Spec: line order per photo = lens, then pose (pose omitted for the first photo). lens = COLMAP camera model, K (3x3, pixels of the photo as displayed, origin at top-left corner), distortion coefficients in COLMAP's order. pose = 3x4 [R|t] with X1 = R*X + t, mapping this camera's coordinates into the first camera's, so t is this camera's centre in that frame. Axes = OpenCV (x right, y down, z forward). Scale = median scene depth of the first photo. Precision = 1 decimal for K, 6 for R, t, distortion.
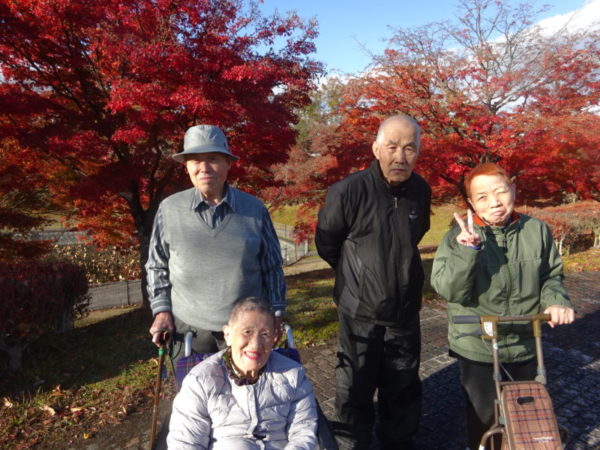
lens RADIAL K [[424.4, 0, 302.5], [0, 424.4, 221.0], [0, 0, 1]] dist [-0.005153, -0.005522]
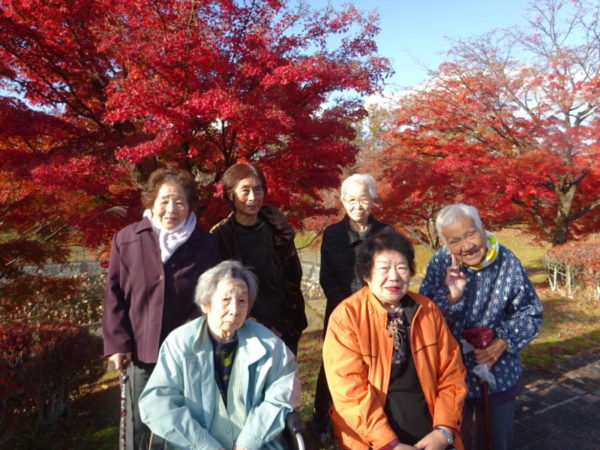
lens RADIAL K [[424.4, 0, 300.5], [0, 424.4, 228.6], [0, 0, 1]] dist [-0.005153, -0.005522]
pose [[0.994308, -0.014956, -0.105489, -0.035418], [0.009623, 0.998658, -0.050880, -0.014312], [0.106108, 0.049575, 0.993118, 0.187717]]
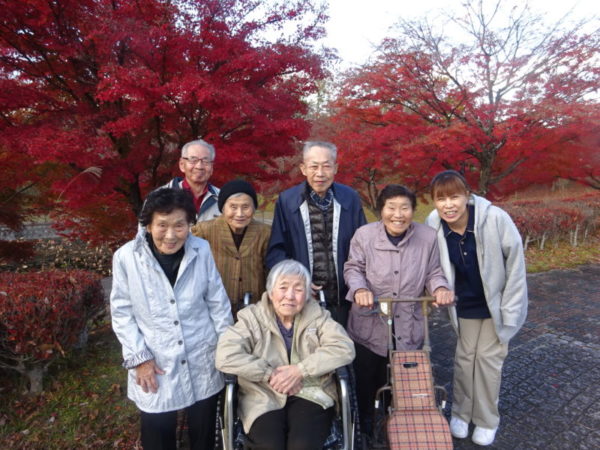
lens RADIAL K [[424.4, 0, 298.1], [0, 424.4, 226.2], [0, 0, 1]] dist [-0.005153, -0.005522]
pose [[0.999655, -0.018491, 0.018641, -0.060135], [0.017829, 0.999225, 0.035104, -0.013498], [-0.019275, -0.034760, 0.999210, 0.044950]]
